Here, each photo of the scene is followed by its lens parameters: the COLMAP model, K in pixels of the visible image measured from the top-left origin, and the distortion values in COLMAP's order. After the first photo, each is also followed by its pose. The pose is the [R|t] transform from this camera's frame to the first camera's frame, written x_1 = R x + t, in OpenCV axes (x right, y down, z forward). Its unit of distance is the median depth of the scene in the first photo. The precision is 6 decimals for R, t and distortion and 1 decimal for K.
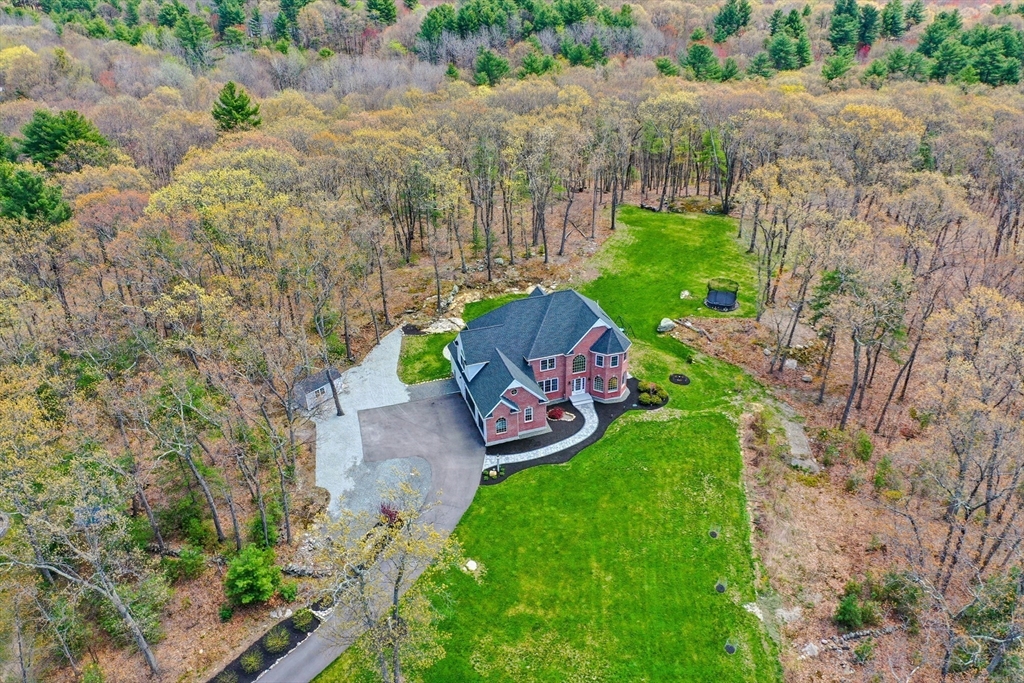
lens RADIAL K [[803.7, 0, 512.0], [0, 803.7, 341.5], [0, 0, 1]] dist [-0.003694, -0.001342]
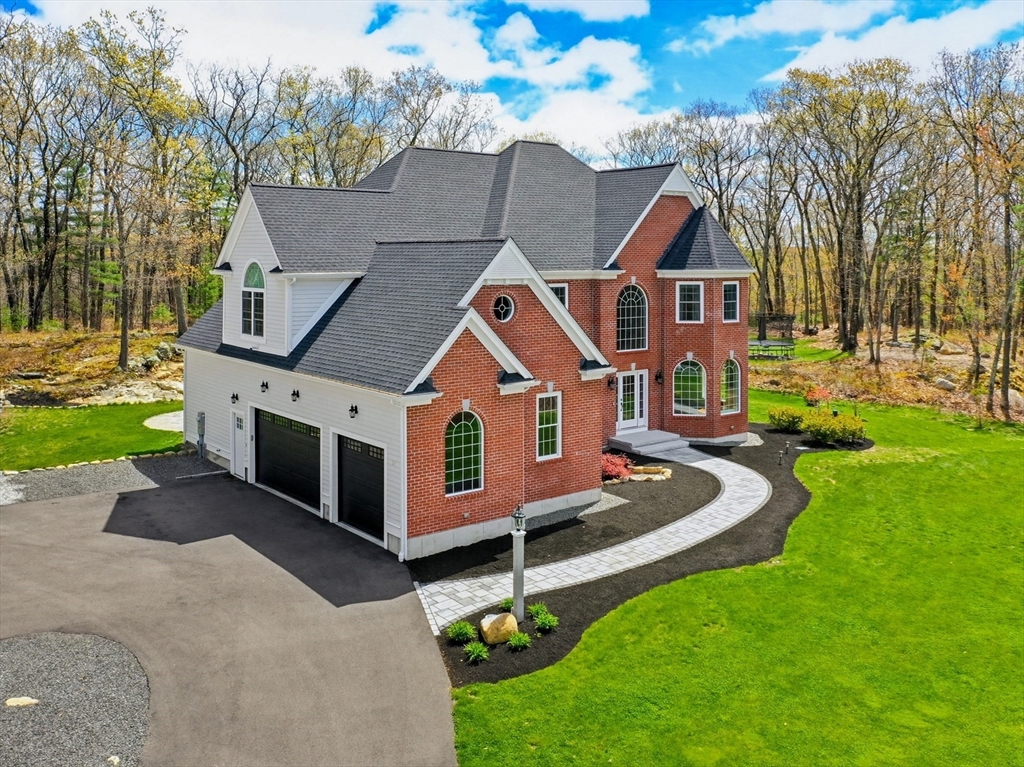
lens RADIAL K [[941.1, 0, 513.2], [0, 941.1, 249.4], [0, 0, 1]] dist [0.007294, 0.003193]
pose [[0.938492, 0.014681, 0.344988, -0.089399], [0.163372, 0.861317, -0.481084, 0.176883], [-0.304207, 0.507855, 0.805941, 0.704629]]
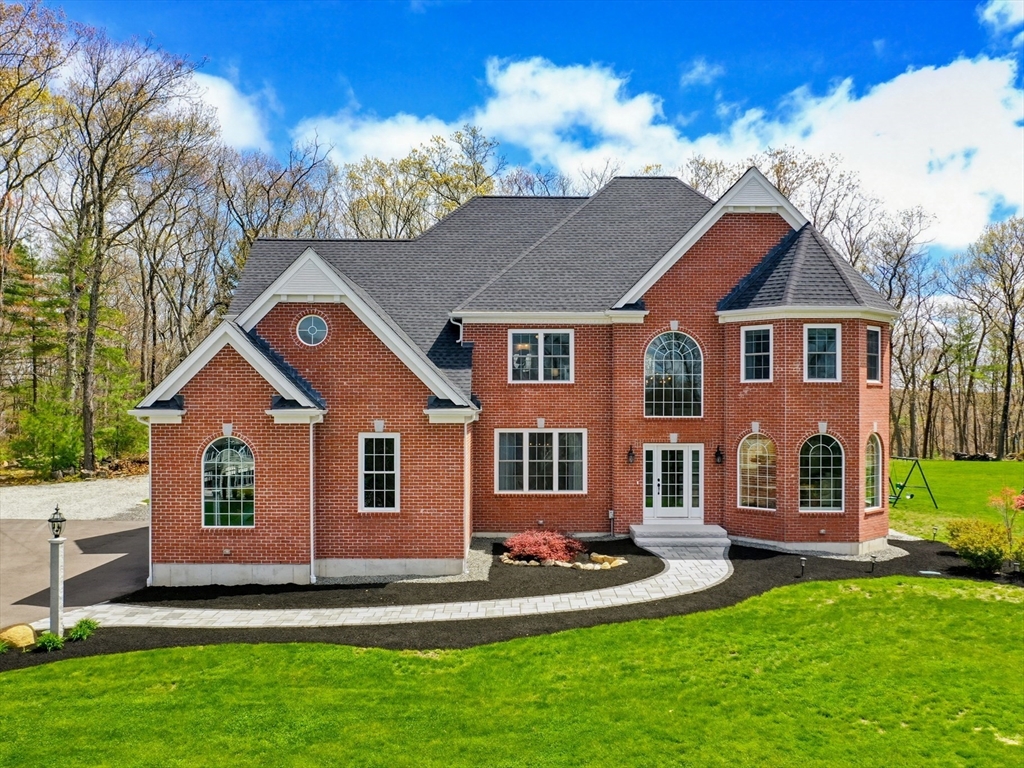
lens RADIAL K [[917.2, 0, 496.5], [0, 917.2, 381.2], [0, 0, 1]] dist [-0.002829, -0.001400]
pose [[0.948445, 0.008829, -0.316819, 0.122099], [-0.173450, 0.851095, -0.495531, 0.178432], [0.265268, 0.524937, 0.808749, 0.764925]]
